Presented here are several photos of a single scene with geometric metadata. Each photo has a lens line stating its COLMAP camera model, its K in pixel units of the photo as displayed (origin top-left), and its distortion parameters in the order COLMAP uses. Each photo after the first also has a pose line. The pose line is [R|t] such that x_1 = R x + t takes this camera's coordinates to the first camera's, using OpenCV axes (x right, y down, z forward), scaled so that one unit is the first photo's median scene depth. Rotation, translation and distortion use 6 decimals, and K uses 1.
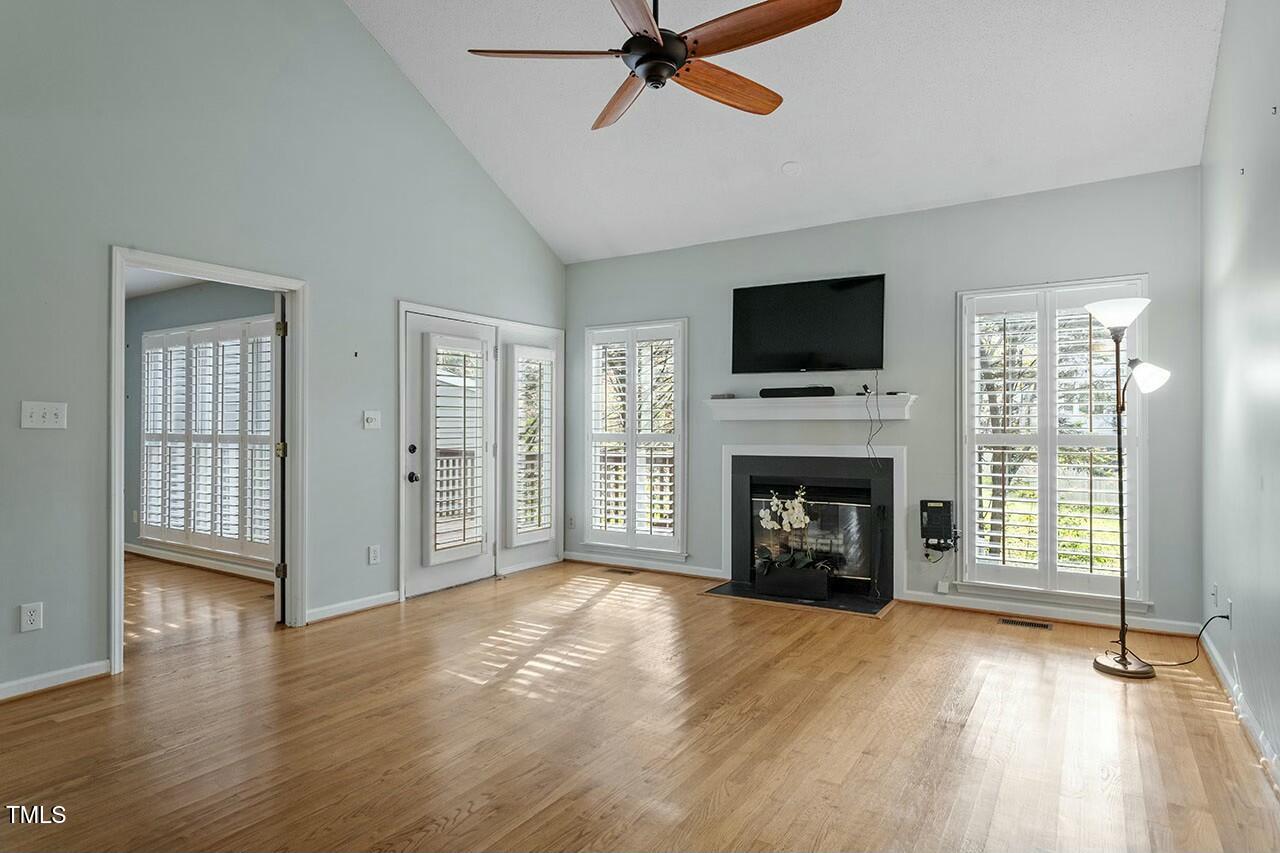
lens RADIAL K [[703.3, 0, 642.1], [0, 703.3, 425.0], [0, 0, 1]] dist [-0.000058, 0.000580]
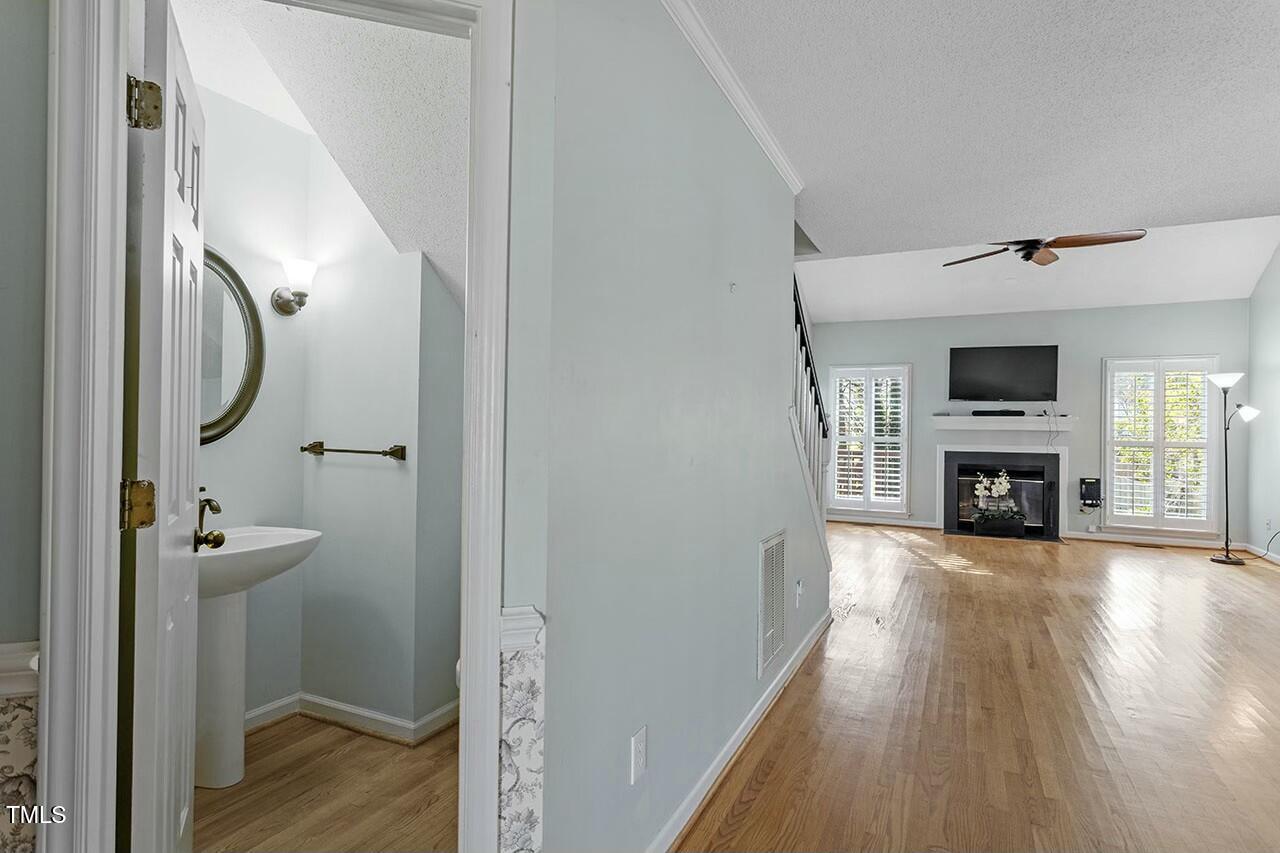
lens RADIAL K [[673.6, 0, 640.0], [0, 673.6, 426.5], [0, 0, 1]] dist [0.023159, -0.000547]
pose [[0.992788, 0.017857, 0.118543, -0.849165], [-0.017612, 0.999840, -0.003119, 0.004602], [-0.118579, 0.001009, 0.992944, -0.511024]]
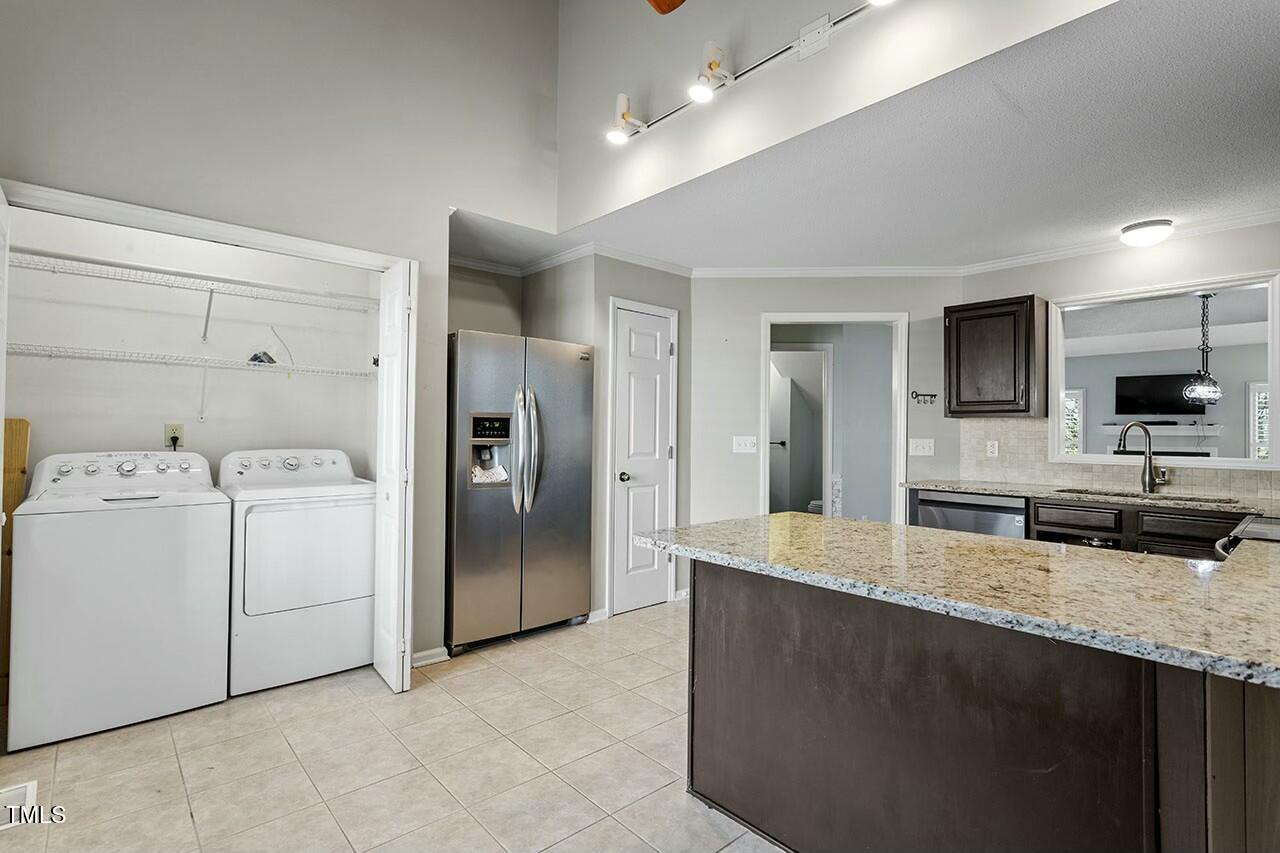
lens RADIAL K [[604.9, 0, 635.5], [0, 604.9, 435.9], [0, 0, 1]] dist [0.002428, 0.000094]
pose [[0.960990, 0.013851, -0.276235, -0.913760], [-0.012620, 0.999901, 0.006234, 0.003604], [0.276294, -0.002505, 0.961070, -1.450274]]
